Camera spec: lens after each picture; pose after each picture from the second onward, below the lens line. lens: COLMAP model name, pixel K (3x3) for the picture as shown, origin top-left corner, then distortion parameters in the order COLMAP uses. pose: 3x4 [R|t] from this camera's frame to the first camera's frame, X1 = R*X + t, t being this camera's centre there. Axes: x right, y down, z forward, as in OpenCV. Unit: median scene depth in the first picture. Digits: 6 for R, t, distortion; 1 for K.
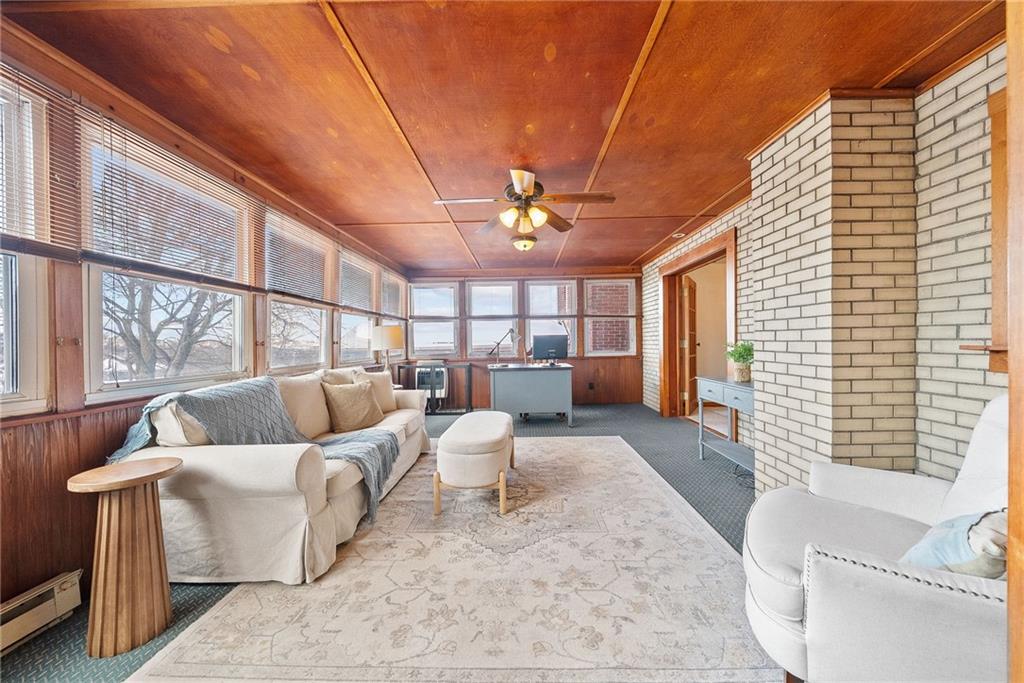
lens RADIAL K [[382.0, 0, 512.0], [0, 382.0, 341.5], [0, 0, 1]] dist [-0.000137, 0.000008]
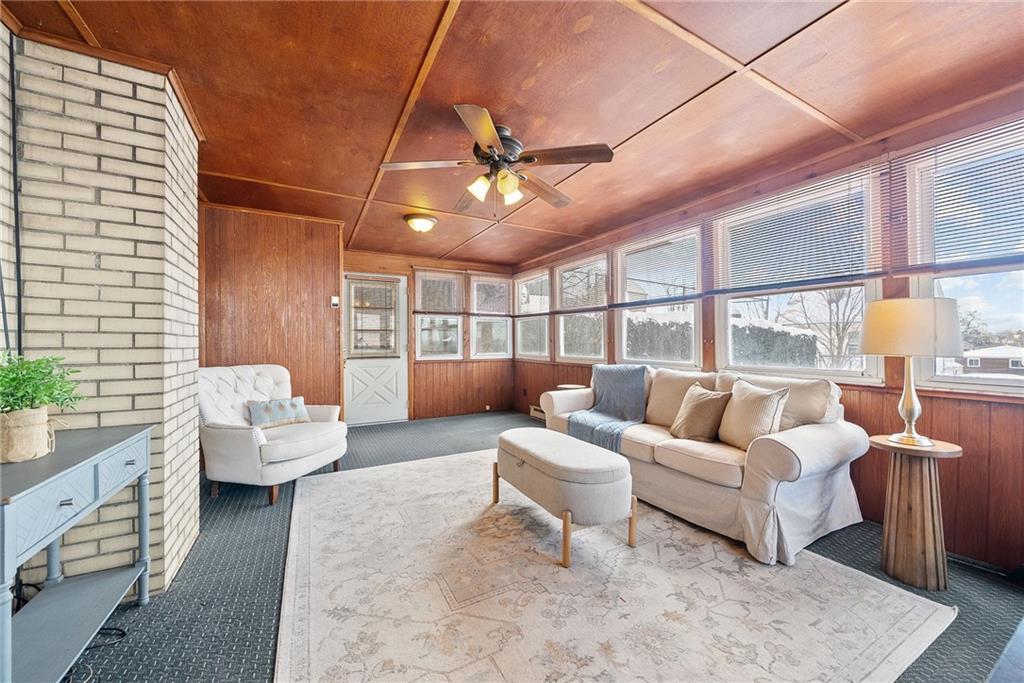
lens RADIAL K [[382.0, 0, 512.0], [0, 382.0, 341.5], [0, 0, 1]] dist [-0.000137, 0.000008]
pose [[-0.870940, 0.005992, -0.491353, 0.409823], [0.013525, 0.999839, -0.011781, 0.007395], [0.491204, -0.016906, -0.870881, 1.738888]]
